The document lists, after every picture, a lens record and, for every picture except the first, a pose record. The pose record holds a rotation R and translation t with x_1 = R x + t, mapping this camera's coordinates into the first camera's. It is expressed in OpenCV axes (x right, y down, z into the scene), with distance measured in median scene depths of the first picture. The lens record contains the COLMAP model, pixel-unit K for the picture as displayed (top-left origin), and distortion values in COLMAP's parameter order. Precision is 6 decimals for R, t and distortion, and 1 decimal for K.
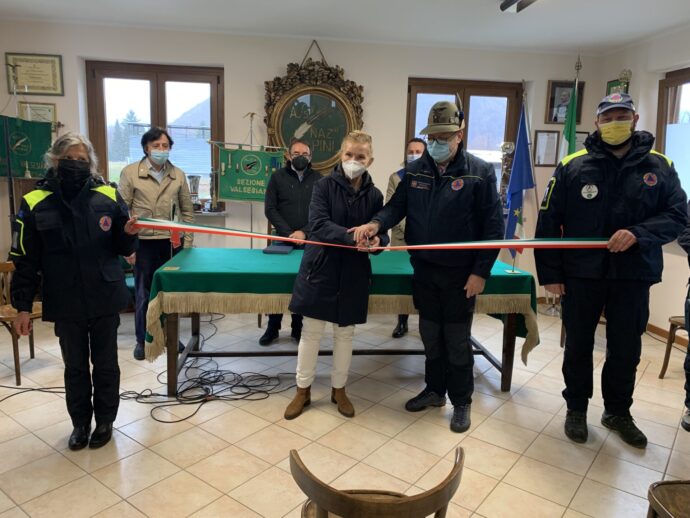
lens RADIAL K [[522.4, 0, 344.4], [0, 522.4, 258.2], [0, 0, 1]] dist [0.024970, -0.022205]
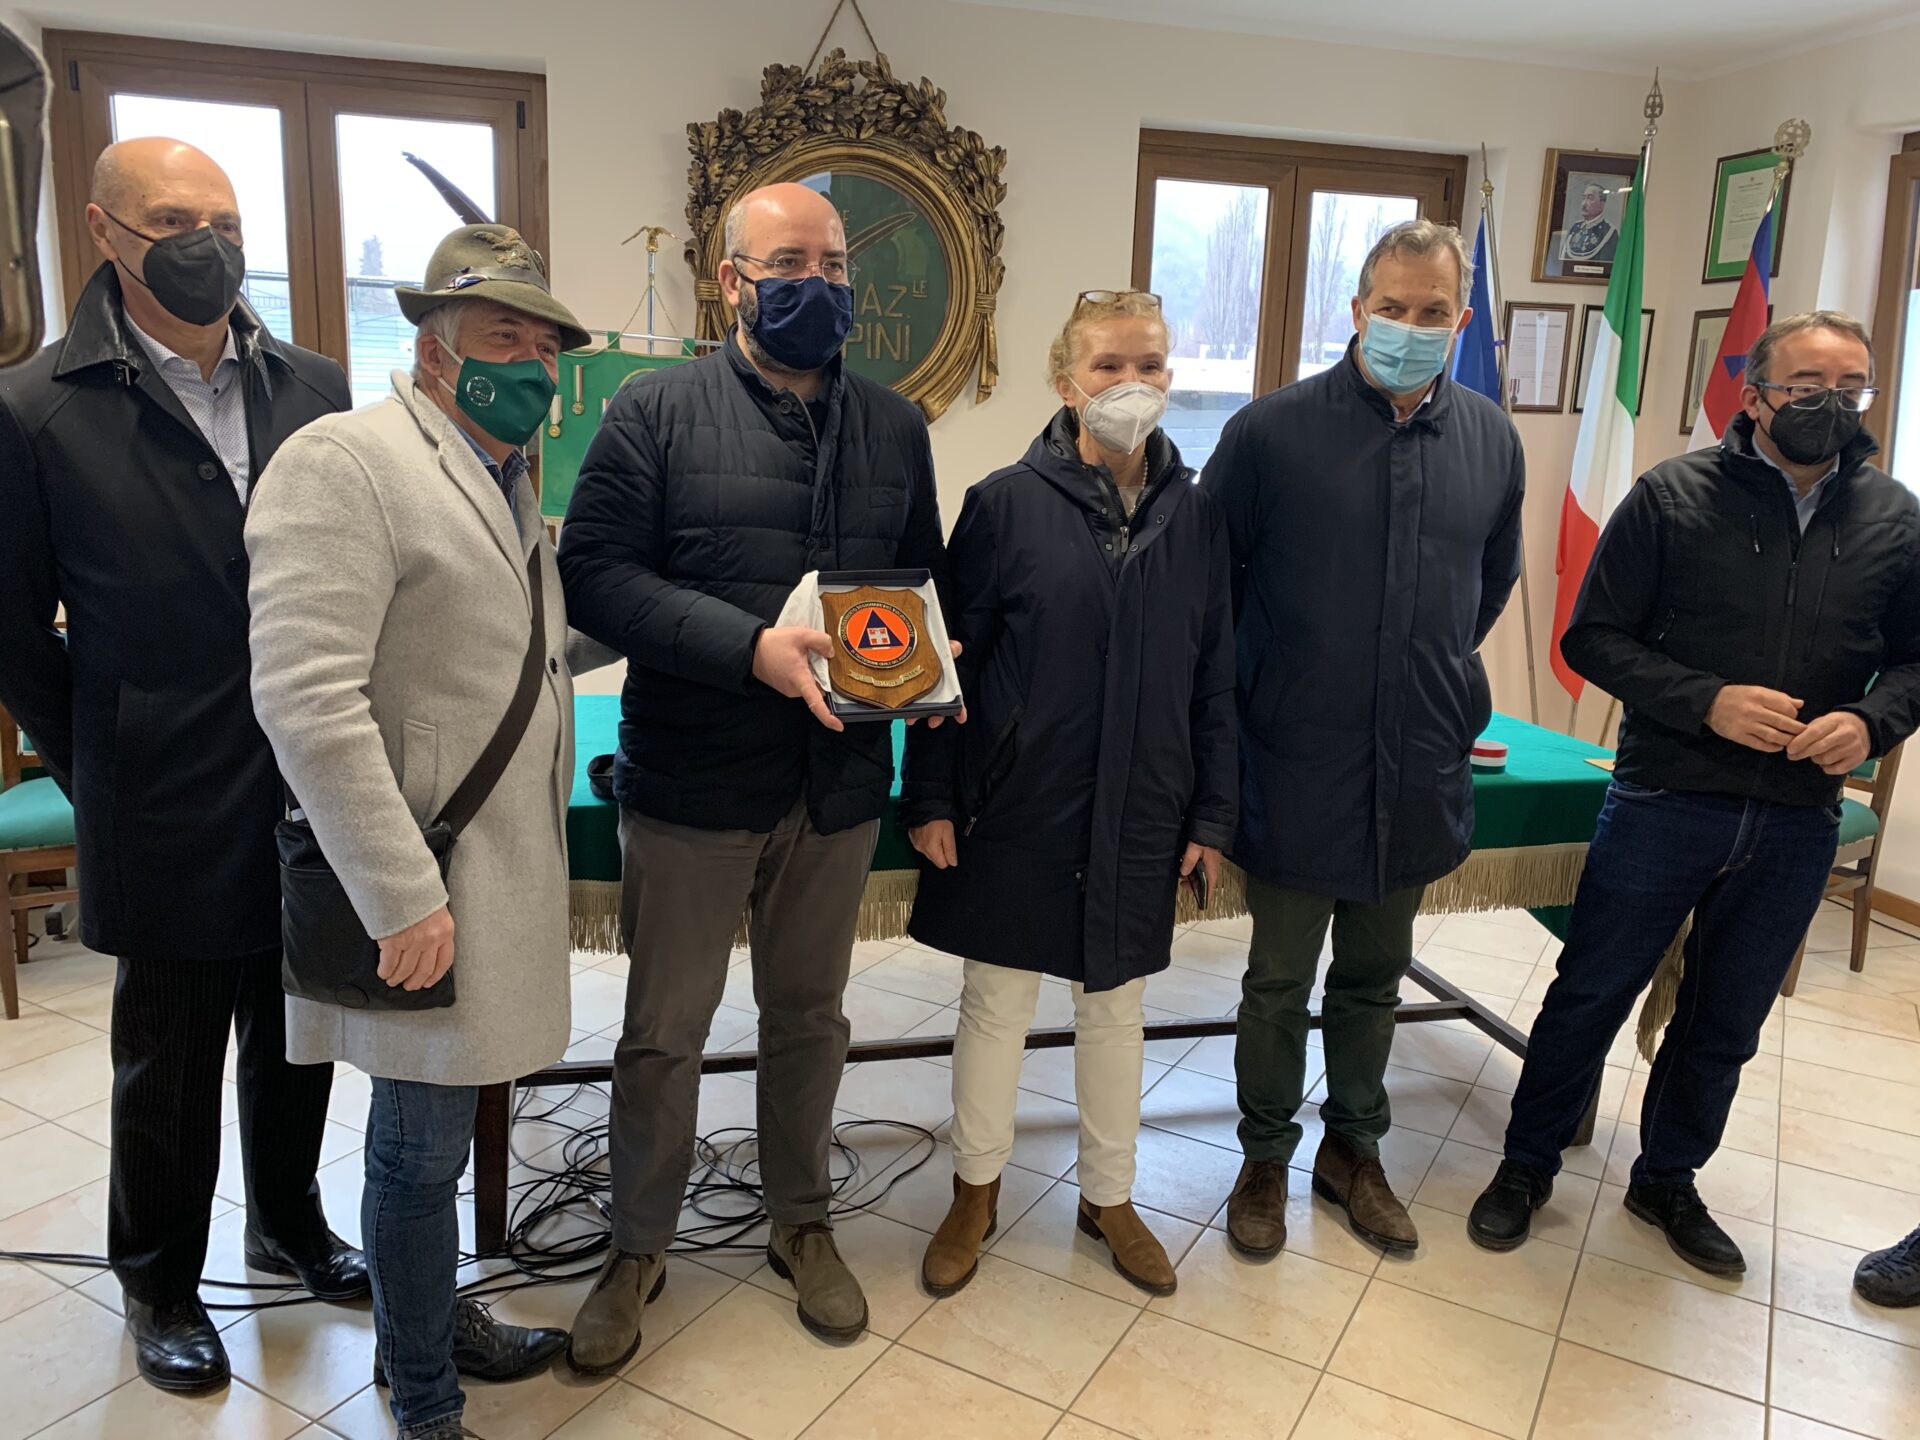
lens RADIAL K [[1453.6, 0, 955.5], [0, 1453.6, 706.0], [0, 0, 1]] dist [0.024970, -0.022205]
pose [[0.991099, -0.021478, 0.131382, -0.115805], [0.017273, 0.999304, 0.033060, -0.028077], [-0.132000, -0.030497, 0.990780, 0.138526]]
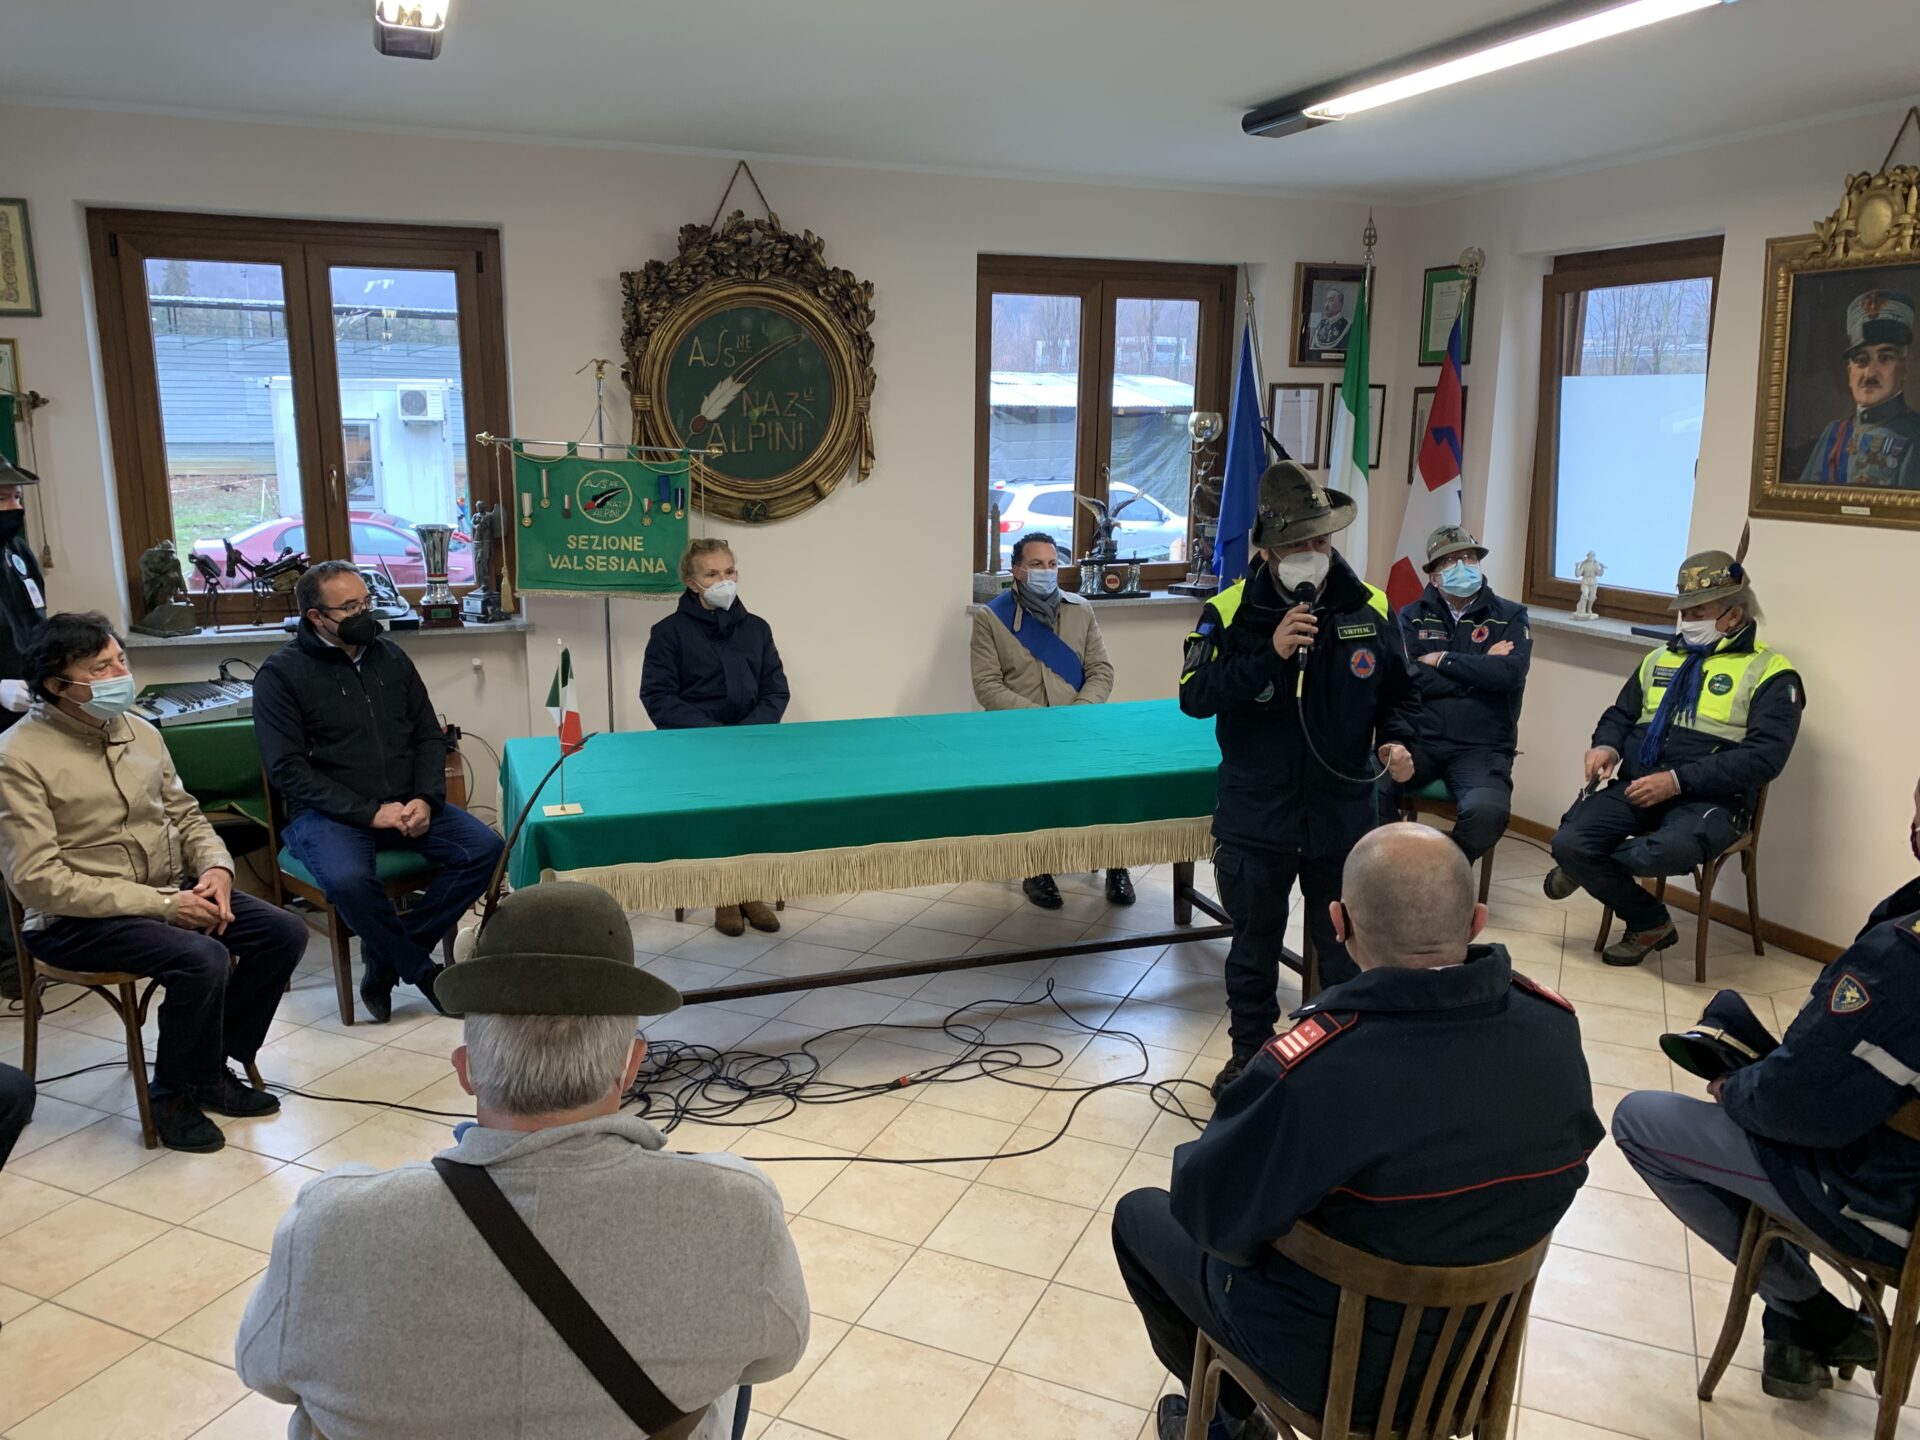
lens RADIAL K [[1453.6, 0, 953.5], [0, 1453.6, 730.2], [0, 0, 1]] dist [0.024970, -0.022205]
pose [[0.971314, -0.069259, 0.227493, -0.179269], [0.058012, 0.996757, 0.055763, -0.052591], [-0.230617, -0.040966, 0.972182, -0.089508]]
